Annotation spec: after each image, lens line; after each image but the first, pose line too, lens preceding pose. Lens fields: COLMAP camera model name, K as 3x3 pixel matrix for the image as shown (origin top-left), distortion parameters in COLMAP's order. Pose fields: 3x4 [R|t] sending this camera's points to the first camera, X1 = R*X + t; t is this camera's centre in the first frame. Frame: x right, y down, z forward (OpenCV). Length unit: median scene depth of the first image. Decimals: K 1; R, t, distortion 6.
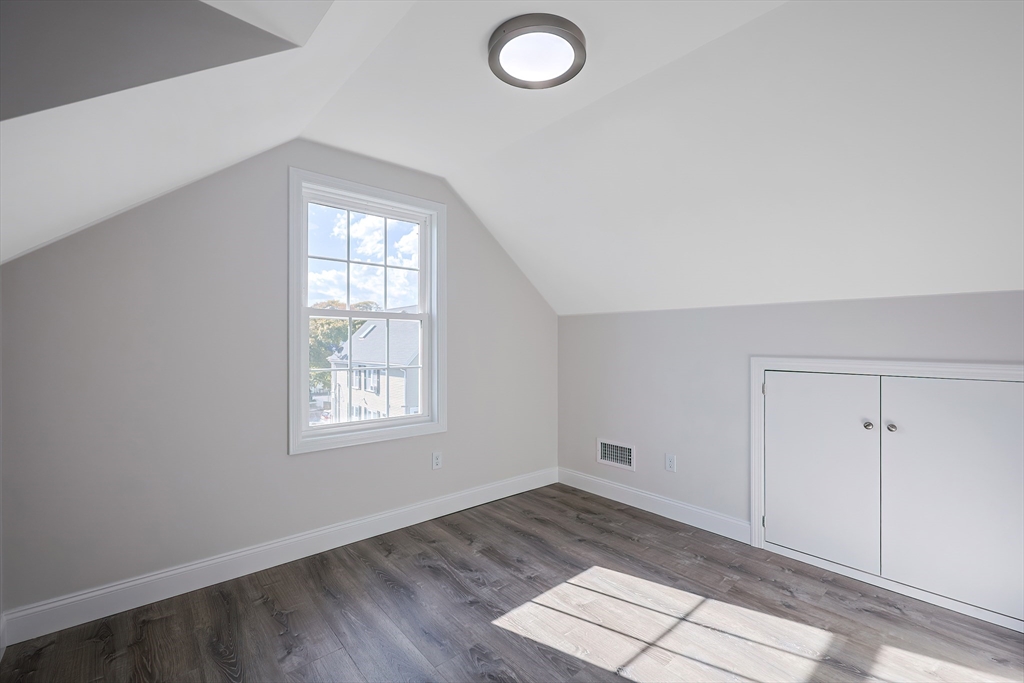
lens RADIAL K [[444.1, 0, 506.6], [0, 444.1, 331.7], [0, 0, 1]] dist [-0.000517, -0.001093]
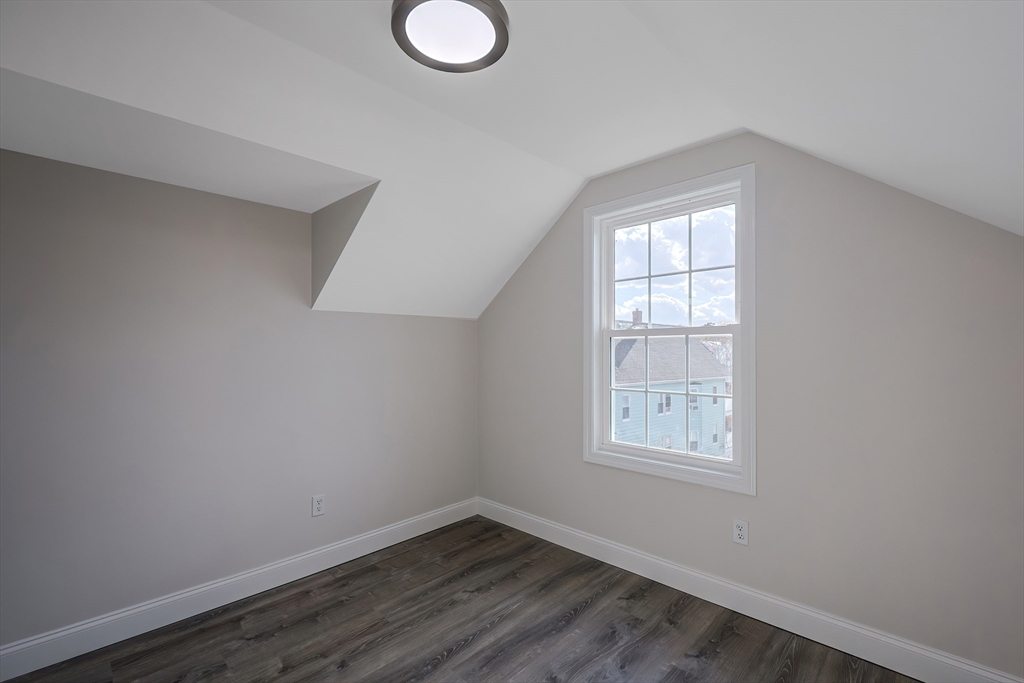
lens RADIAL K [[444.1, 0, 535.0], [0, 444.1, 345.6], [0, 0, 1]] dist [-0.000517, -0.001093]
pose [[0.120361, -0.025775, -0.992395, 0.618062], [0.015761, 0.999586, -0.024051, 0.008406], [0.992605, -0.012747, 0.120718, 0.718576]]
